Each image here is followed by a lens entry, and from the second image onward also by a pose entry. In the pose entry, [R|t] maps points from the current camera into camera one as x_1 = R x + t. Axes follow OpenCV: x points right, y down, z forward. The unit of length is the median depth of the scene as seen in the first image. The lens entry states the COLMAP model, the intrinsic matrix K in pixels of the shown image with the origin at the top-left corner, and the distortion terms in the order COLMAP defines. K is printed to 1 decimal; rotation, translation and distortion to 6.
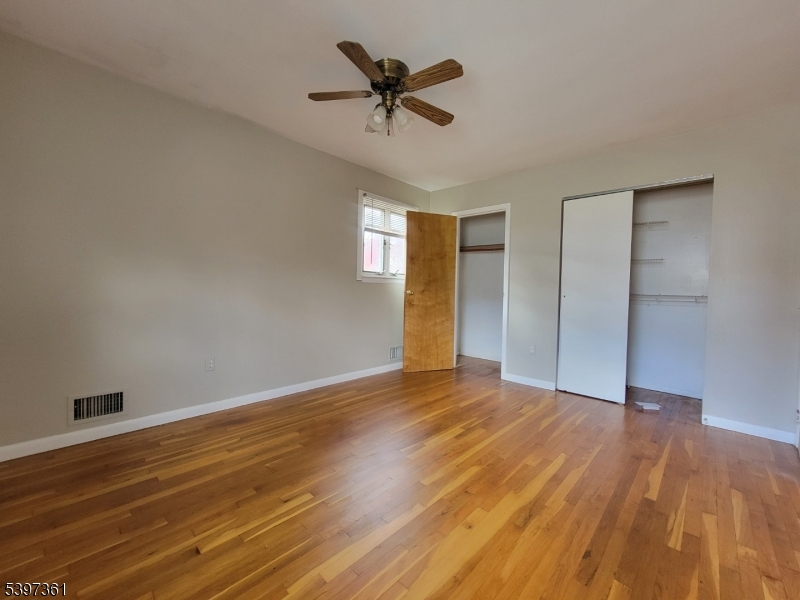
lens RADIAL K [[324.8, 0, 403.8], [0, 324.8, 298.4], [0, 0, 1]] dist [-0.001649, 0.000208]
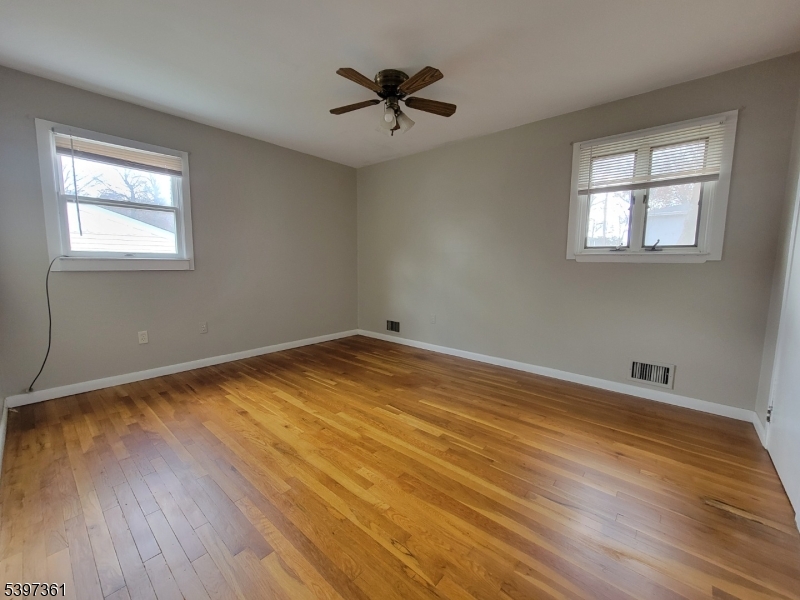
lens RADIAL K [[324.8, 0, 403.8], [0, 324.8, 298.4], [0, 0, 1]] dist [-0.001649, 0.000208]
pose [[0.049884, 0.084933, -0.995137, 1.157065], [-0.038642, 0.995796, 0.083052, -0.020540], [0.998007, 0.034311, 0.052956, 0.995932]]
